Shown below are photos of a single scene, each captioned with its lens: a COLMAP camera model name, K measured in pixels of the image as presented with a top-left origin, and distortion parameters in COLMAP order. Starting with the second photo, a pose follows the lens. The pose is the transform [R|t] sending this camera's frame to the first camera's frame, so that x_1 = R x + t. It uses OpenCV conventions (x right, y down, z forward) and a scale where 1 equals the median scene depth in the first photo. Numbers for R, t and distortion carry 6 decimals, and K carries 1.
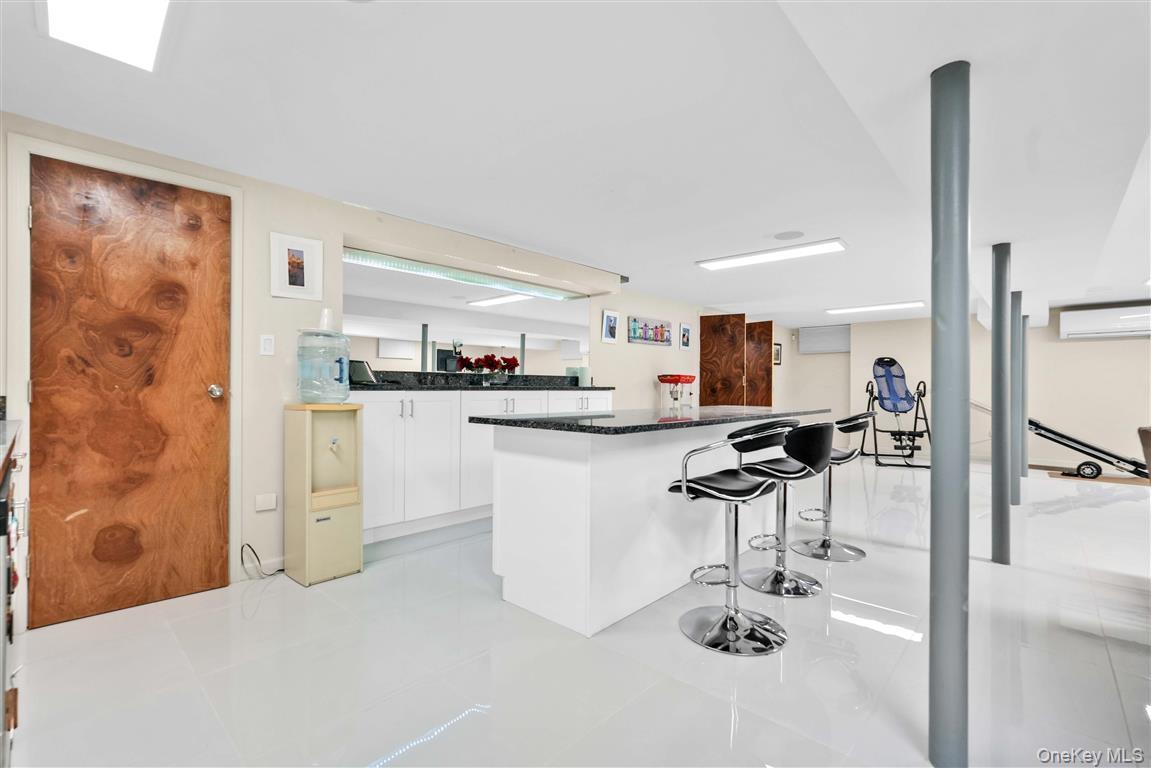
lens RADIAL K [[535.6, 0, 579.3], [0, 535.6, 390.4], [0, 0, 1]] dist [0.027827, 0.000128]
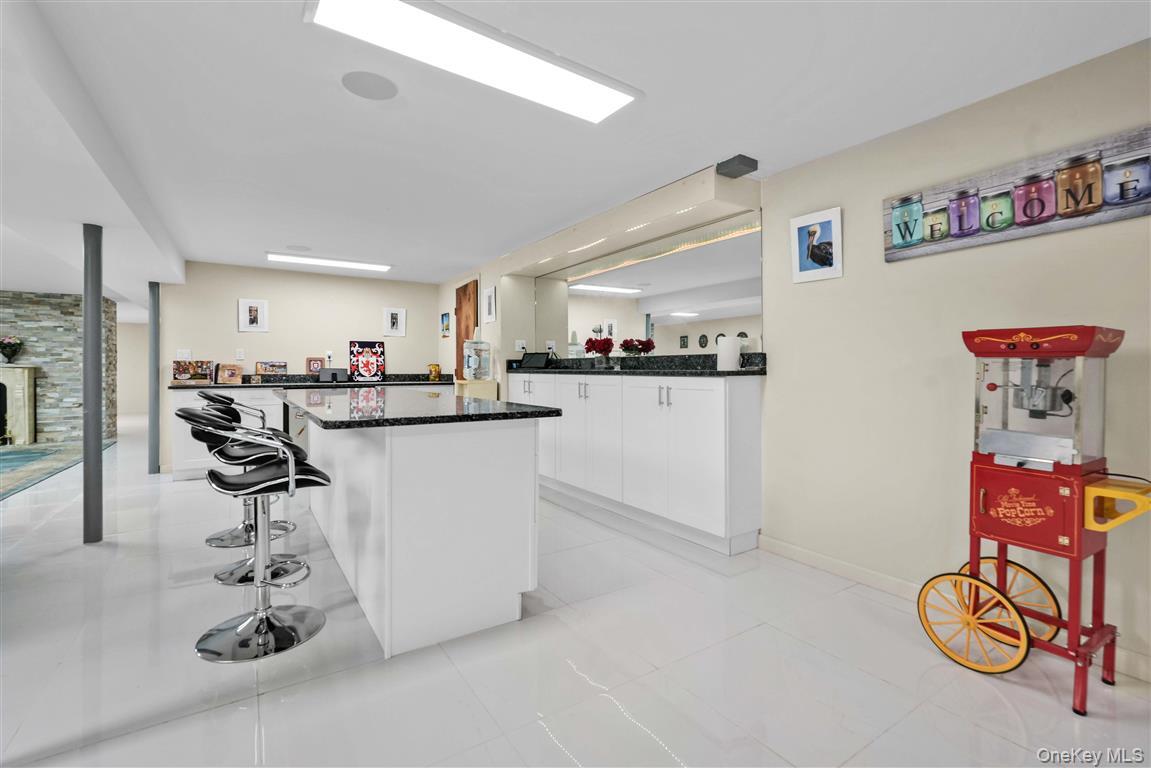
lens RADIAL K [[512.0, 0, 579.9], [0, 512.0, 374.2], [0, 0, 1]] dist [0.001342, 0.000529]
pose [[-0.263465, 0.002756, -0.964665, 0.521135], [-0.009225, 0.999943, 0.005376, -0.004164], [0.964625, 0.010315, -0.263425, 0.860135]]
